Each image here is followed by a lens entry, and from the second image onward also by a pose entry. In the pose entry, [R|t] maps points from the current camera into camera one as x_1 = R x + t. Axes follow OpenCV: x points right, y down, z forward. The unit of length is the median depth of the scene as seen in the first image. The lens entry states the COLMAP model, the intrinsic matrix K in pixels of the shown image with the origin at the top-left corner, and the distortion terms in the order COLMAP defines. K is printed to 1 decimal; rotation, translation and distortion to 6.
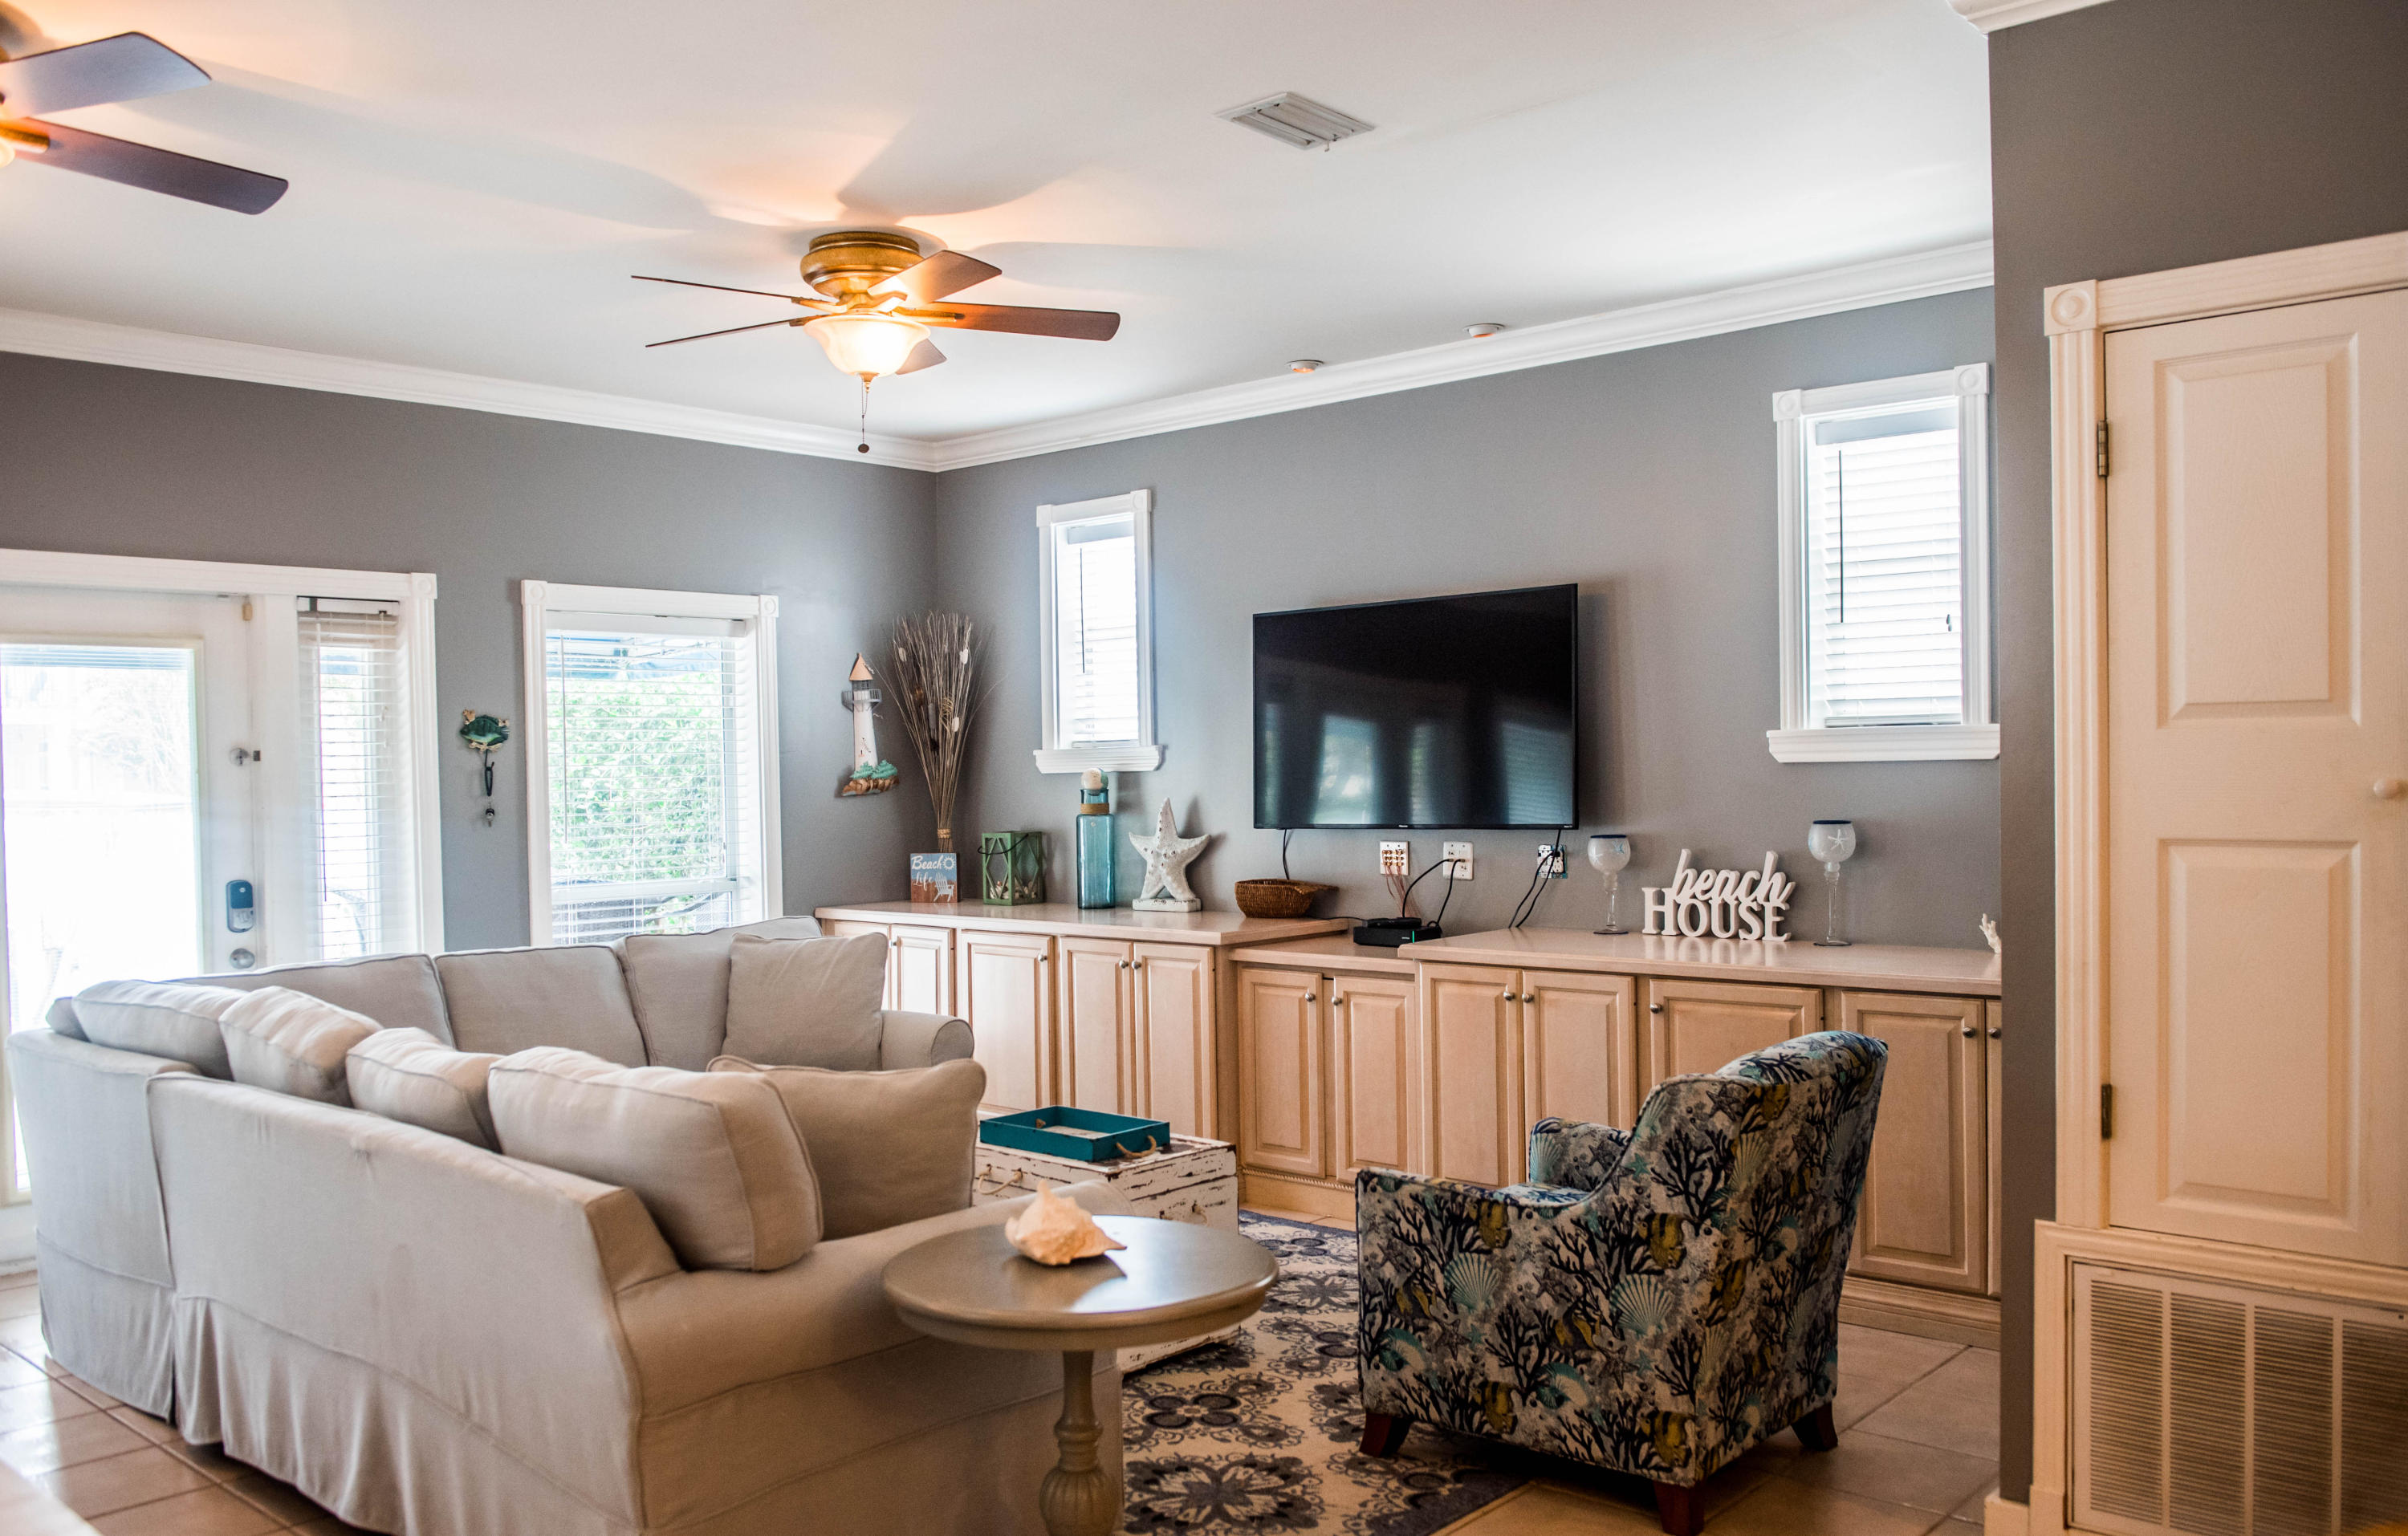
lens RADIAL K [[1892.1, 0, 1212.4], [0, 1892.1, 802.8], [0, 0, 1]] dist [-0.028204, -0.007082]
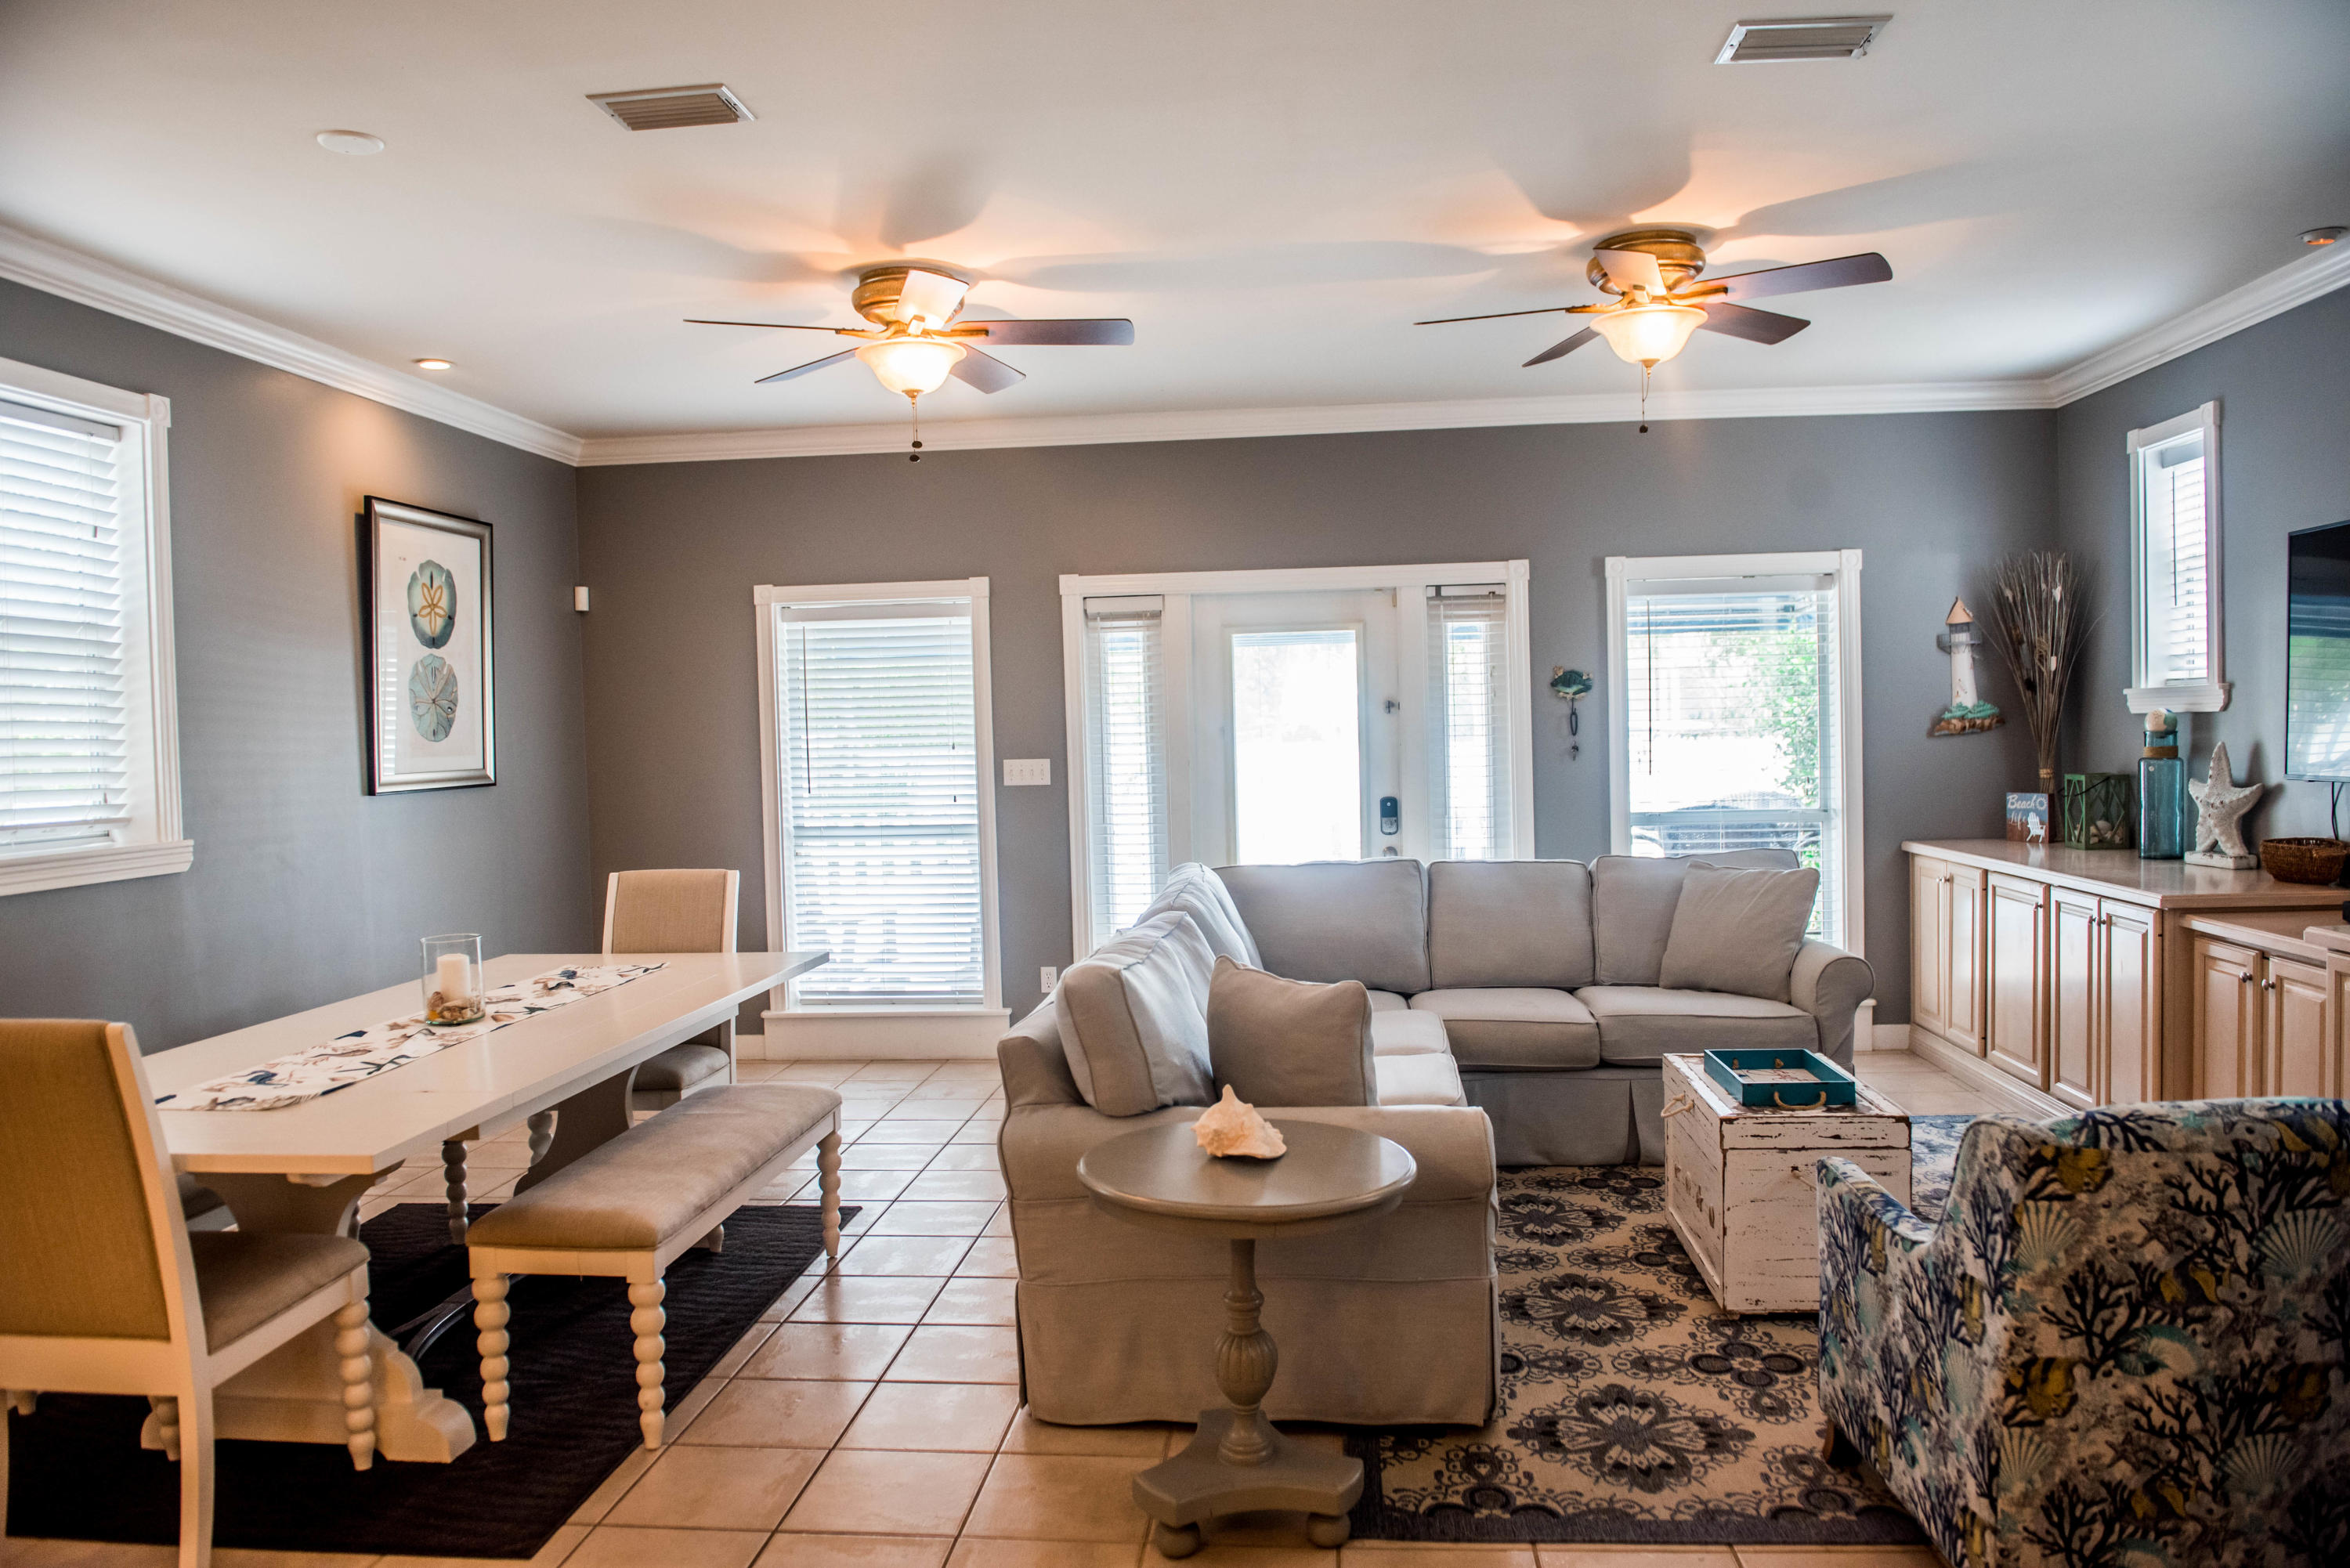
lens RADIAL K [[1604.5, 0, 1183.5], [0, 1604.5, 783.2], [0, 0, 1]] dist [-0.050822, -0.003566]
pose [[0.595685, 0.030761, -0.802629, 0.357553], [-0.000095, 0.999269, 0.038226, -0.014471], [0.803218, -0.022694, 0.595253, 0.196801]]
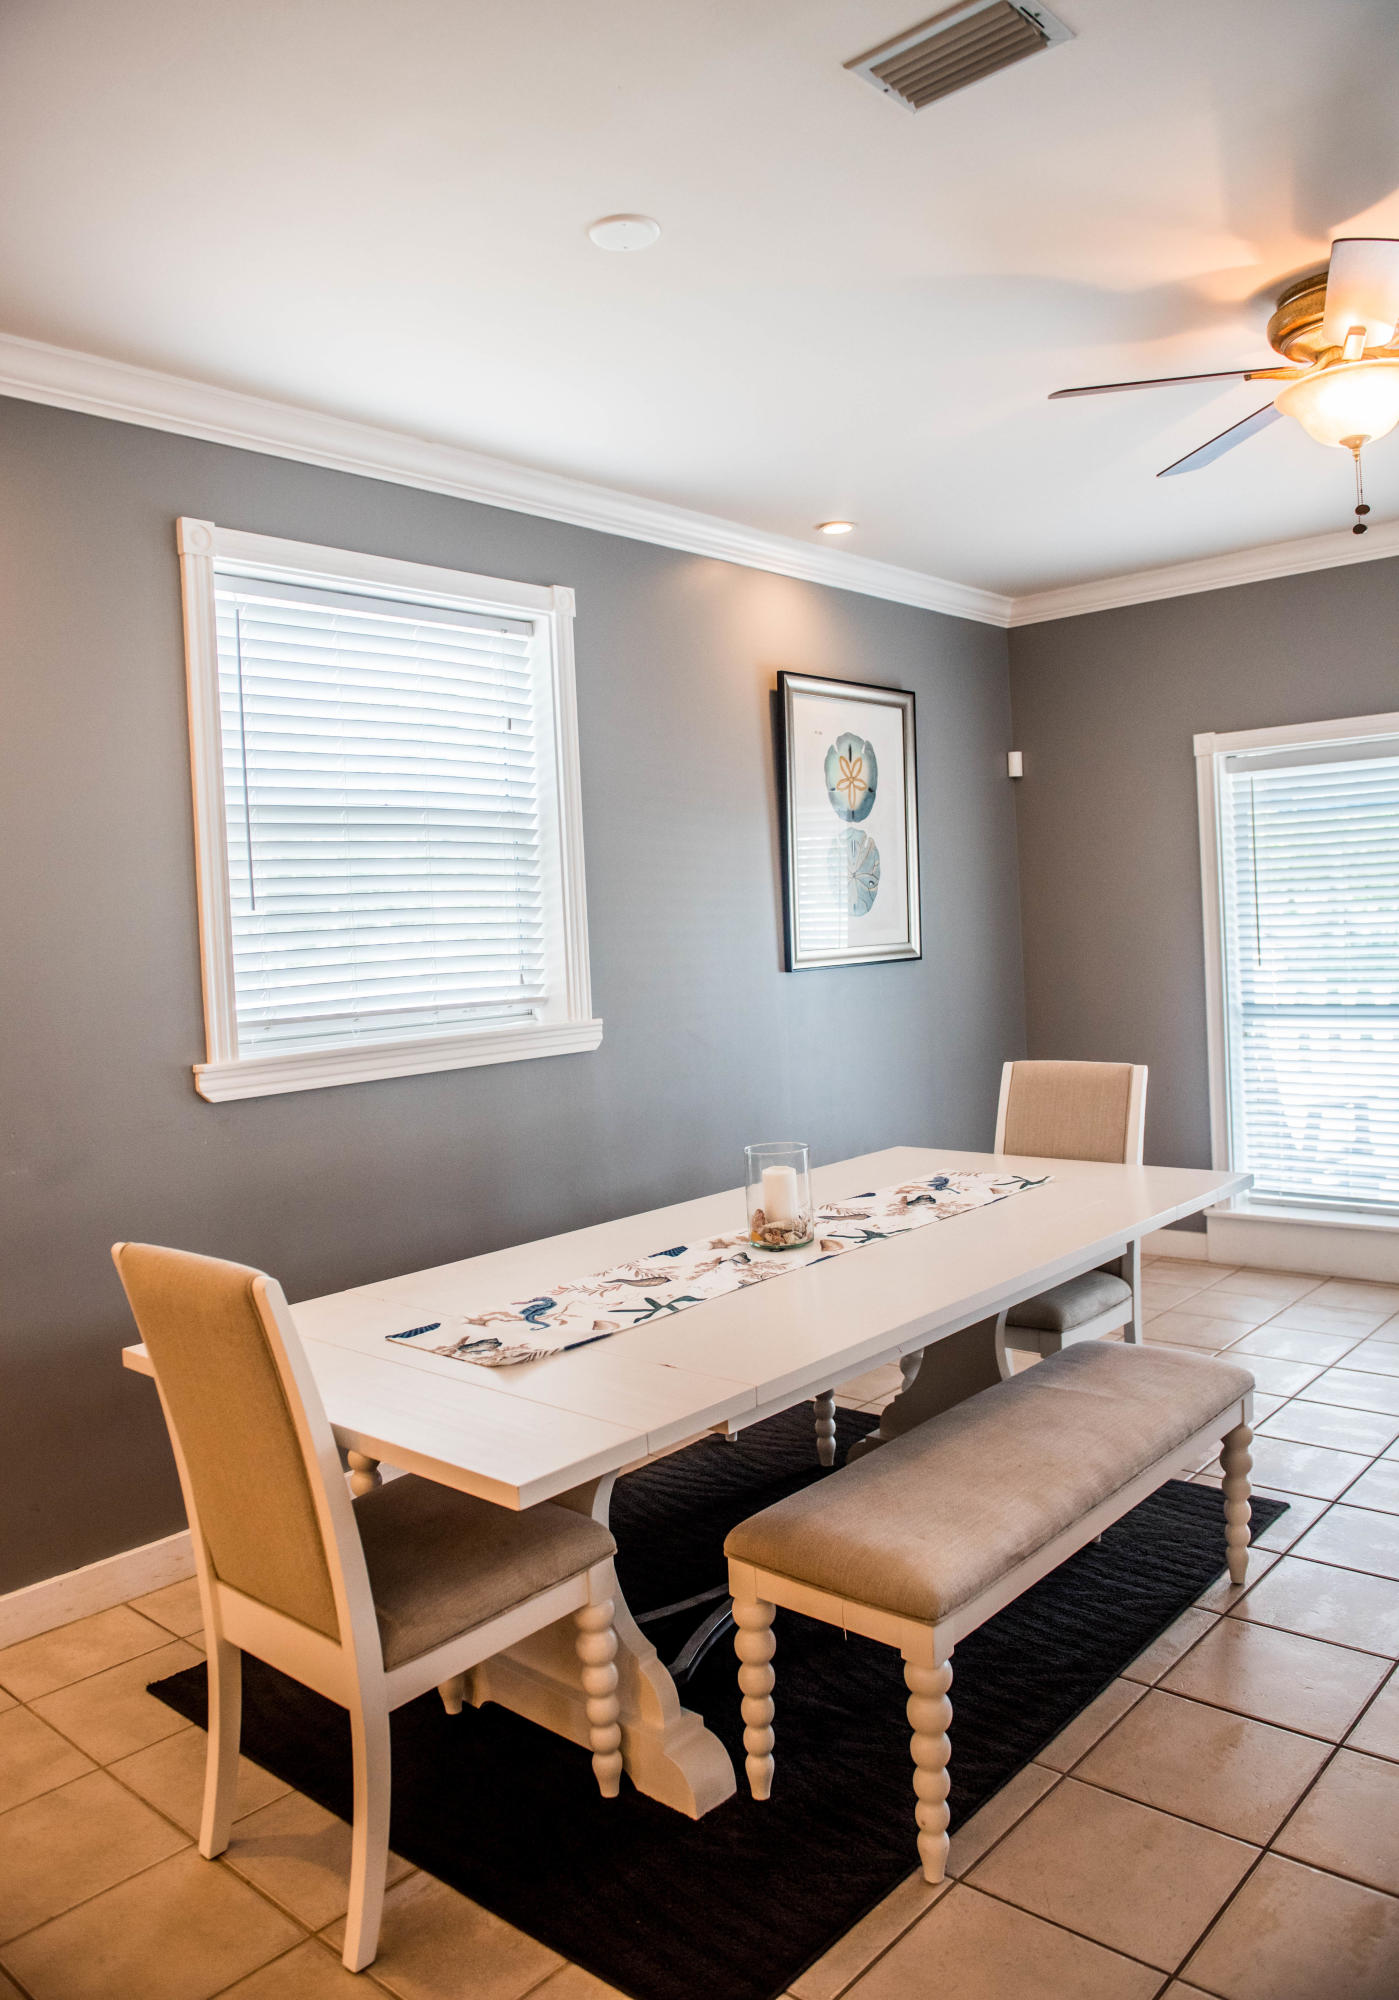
lens RADIAL K [[1433.0, 0, 704.2], [0, 1433.0, 964.4], [0, 0, 1]] dist [-0.048685, -0.008659]
pose [[0.004633, 0.044198, -0.999012, 0.150719], [0.030437, 0.998554, 0.044319, -0.014894], [0.999526, -0.030612, 0.003281, 0.324512]]
